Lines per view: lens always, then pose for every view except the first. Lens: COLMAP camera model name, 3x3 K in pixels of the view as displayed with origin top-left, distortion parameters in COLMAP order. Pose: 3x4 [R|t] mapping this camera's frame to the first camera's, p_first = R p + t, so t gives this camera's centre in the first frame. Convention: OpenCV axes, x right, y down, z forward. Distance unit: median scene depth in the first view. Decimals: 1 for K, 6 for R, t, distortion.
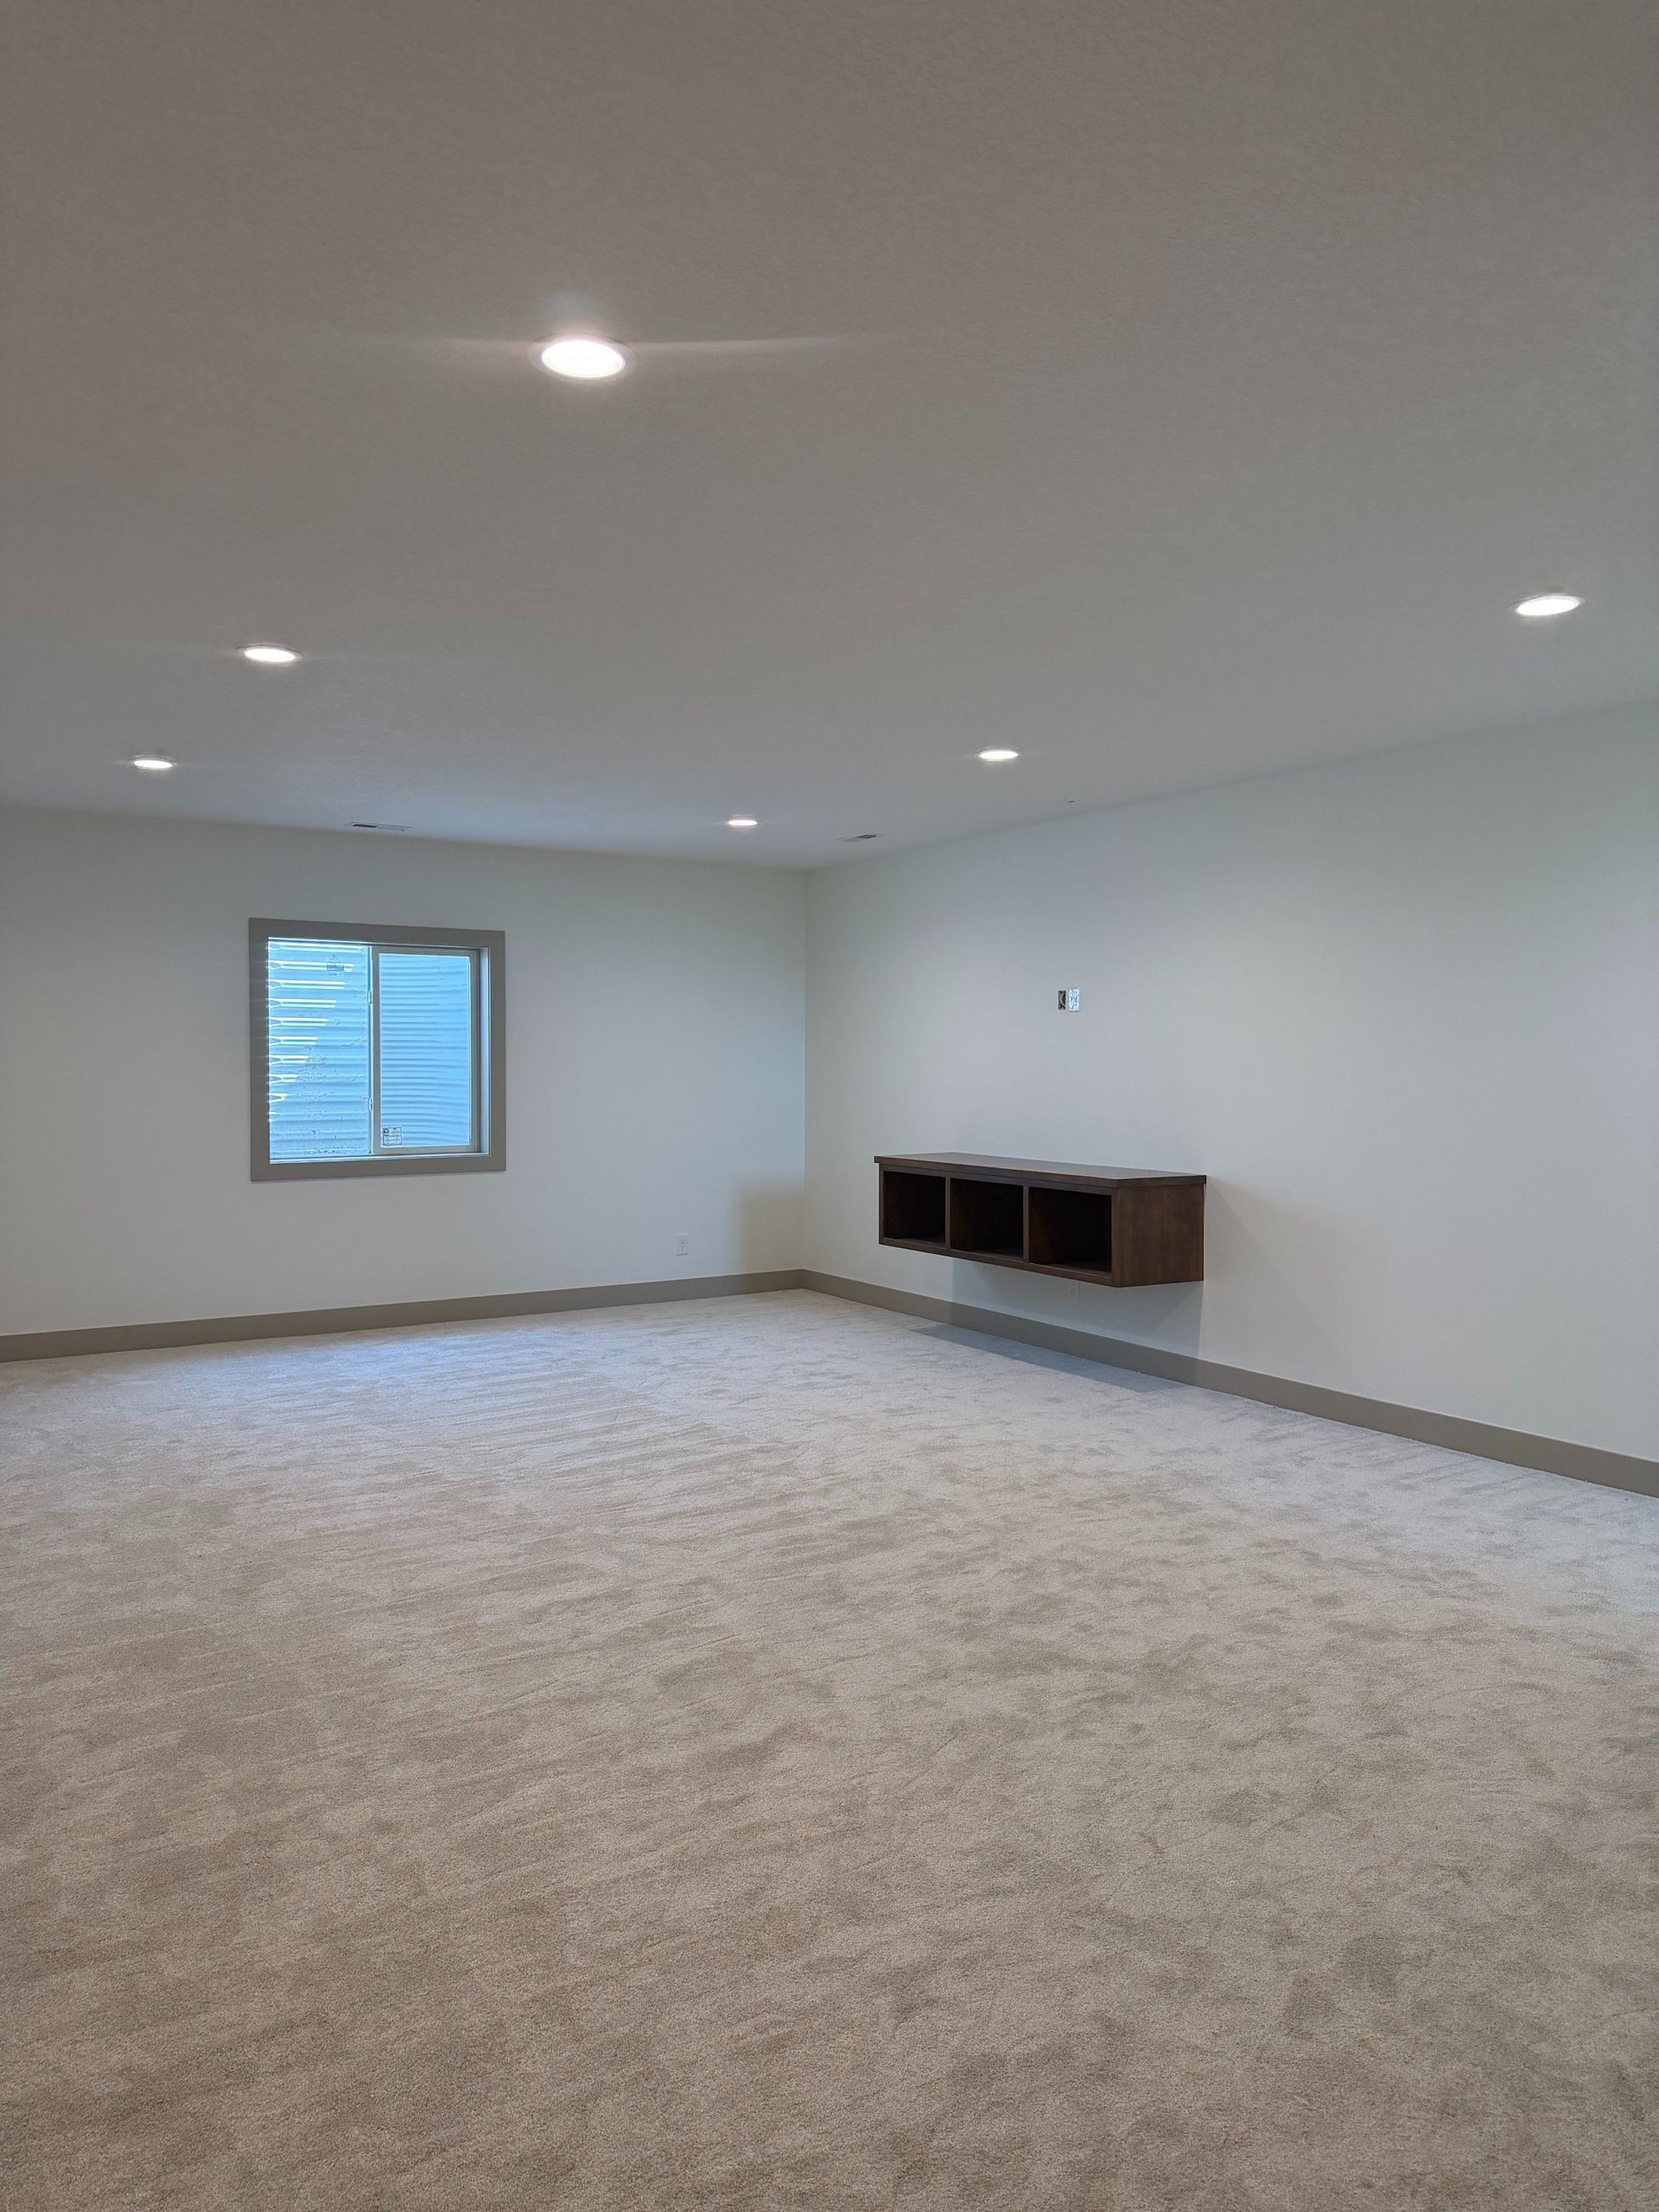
lens RADIAL K [[1553.5, 0, 826.5], [0, 1553.5, 1116.1], [0, 0, 1]] dist [0.049998, -0.057835]
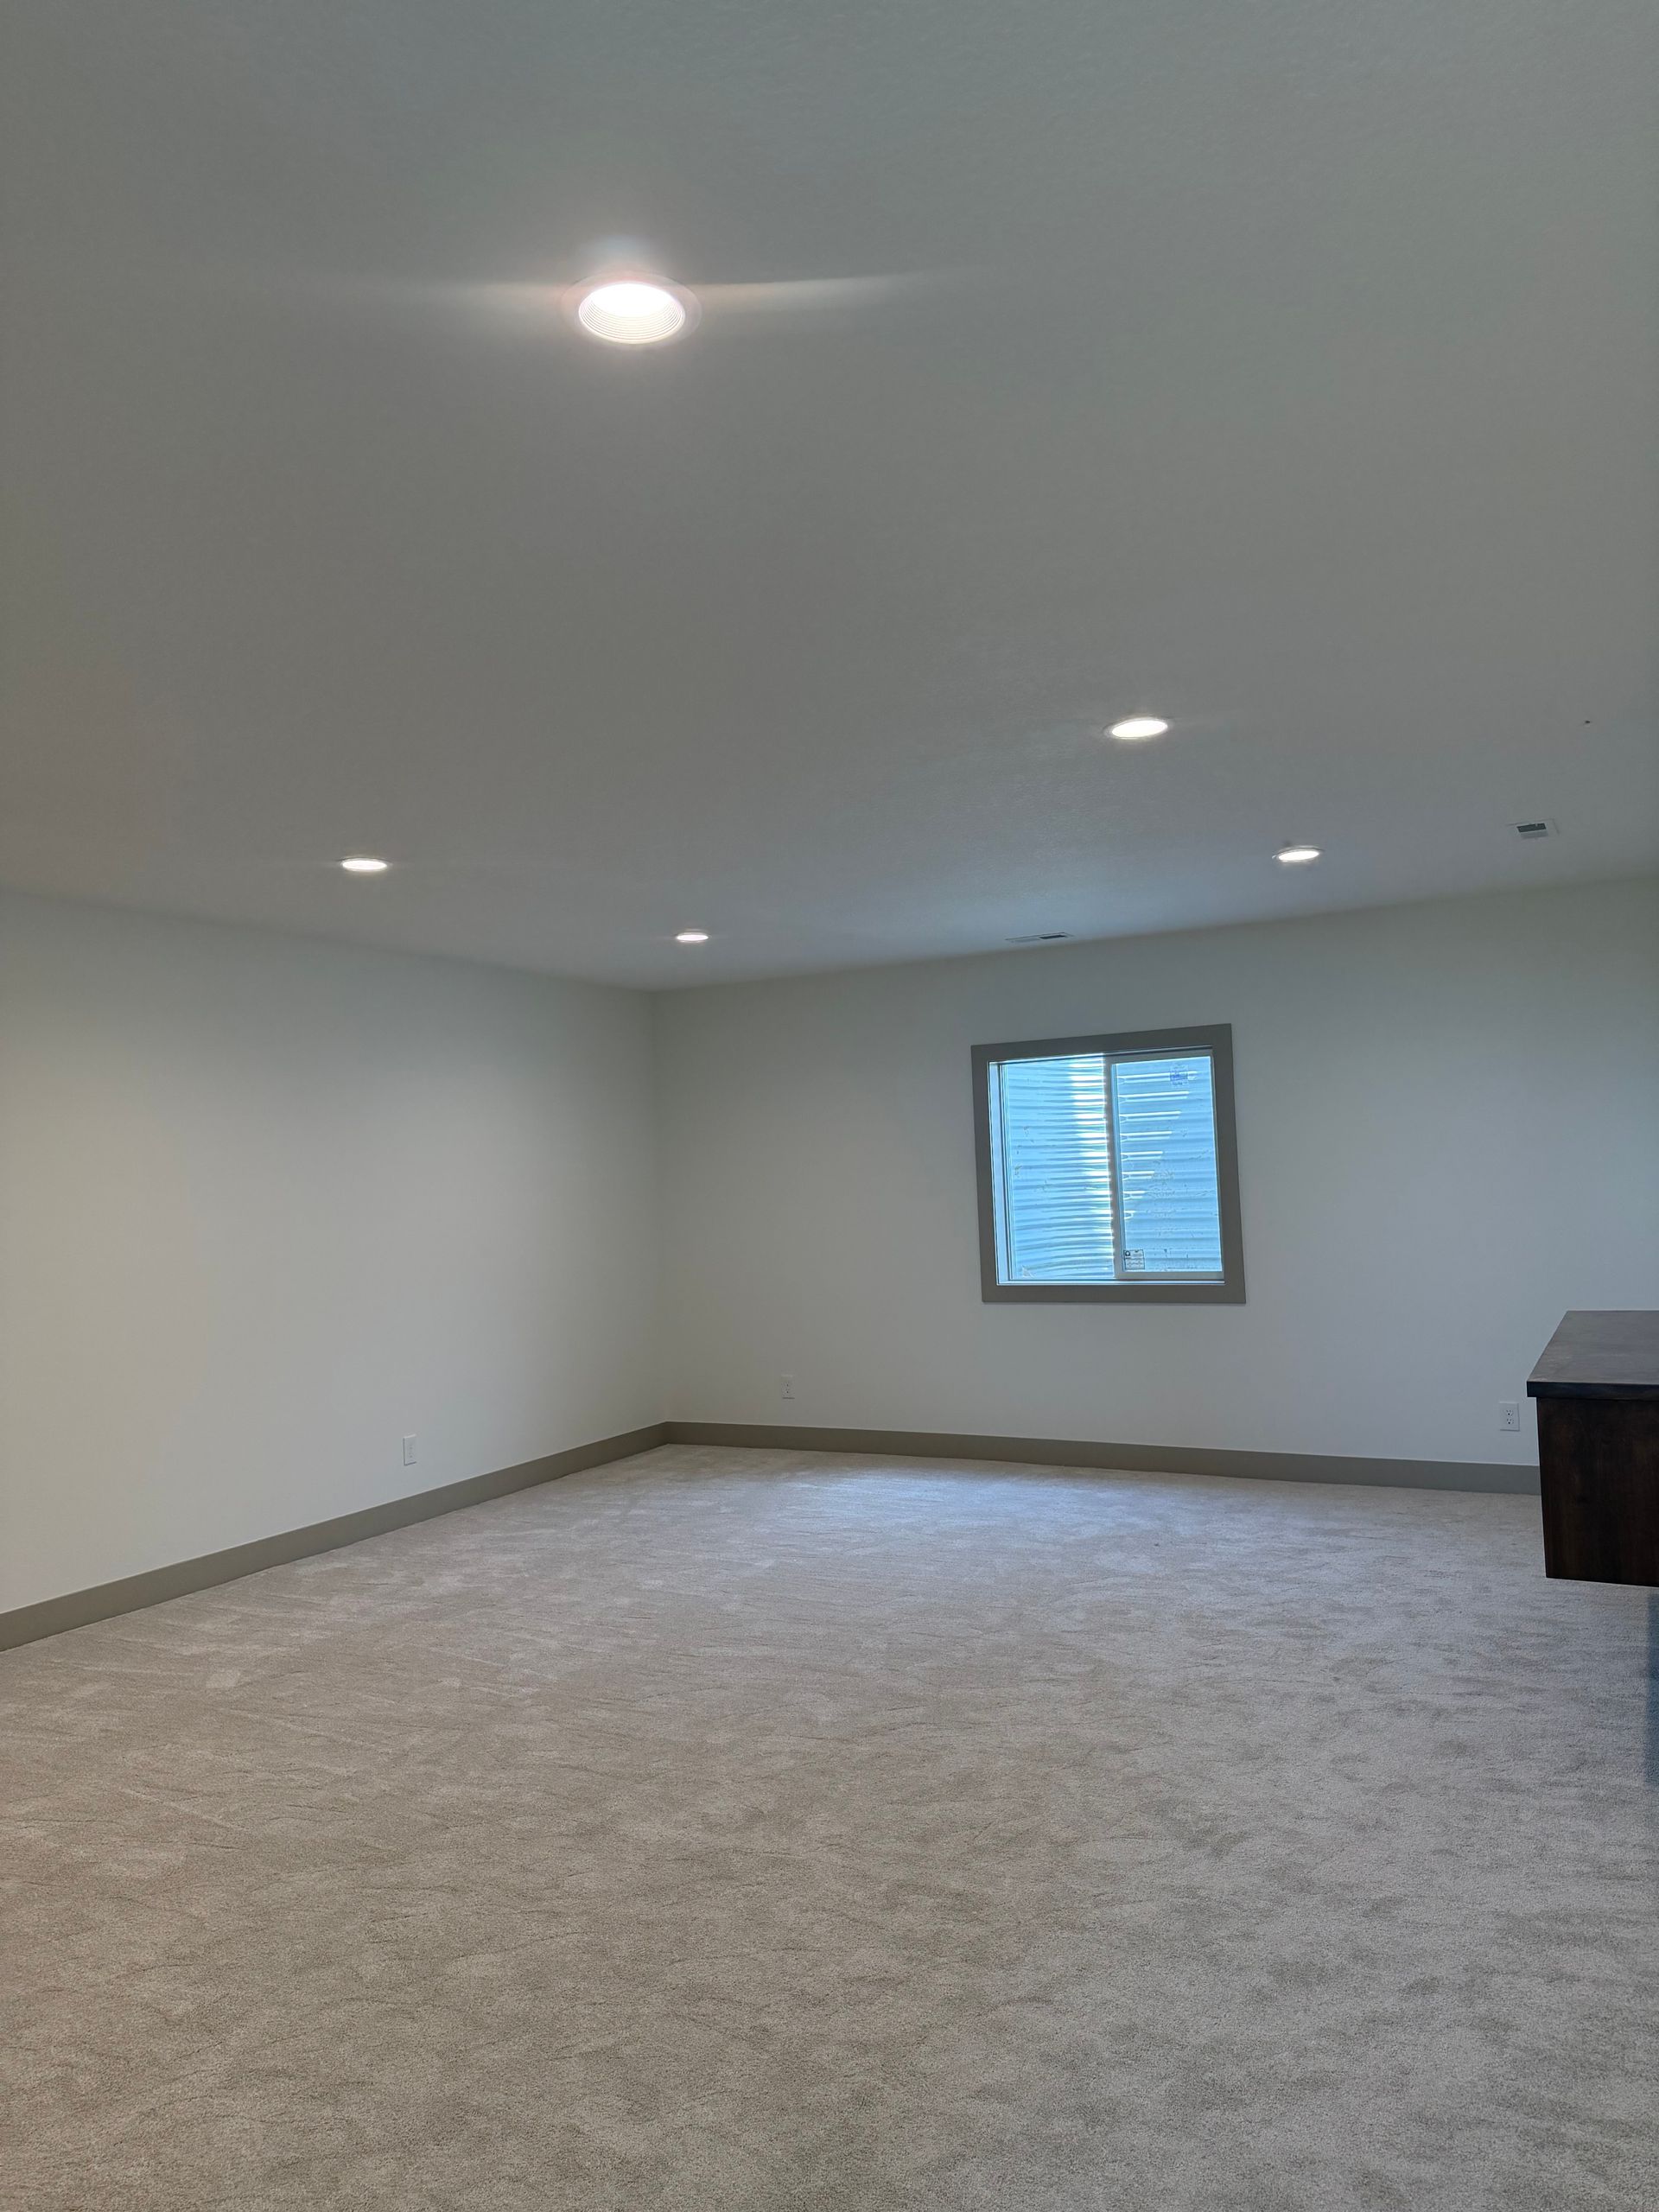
lens RADIAL K [[1553.5, 0, 826.5], [0, 1553.5, 1116.1], [0, 0, 1]] dist [0.049998, -0.057835]
pose [[0.481017, -0.056145, -0.874912, 0.447598], [0.008455, 0.998198, -0.059409, -0.018672], [0.876670, 0.021180, 0.480625, 0.395403]]
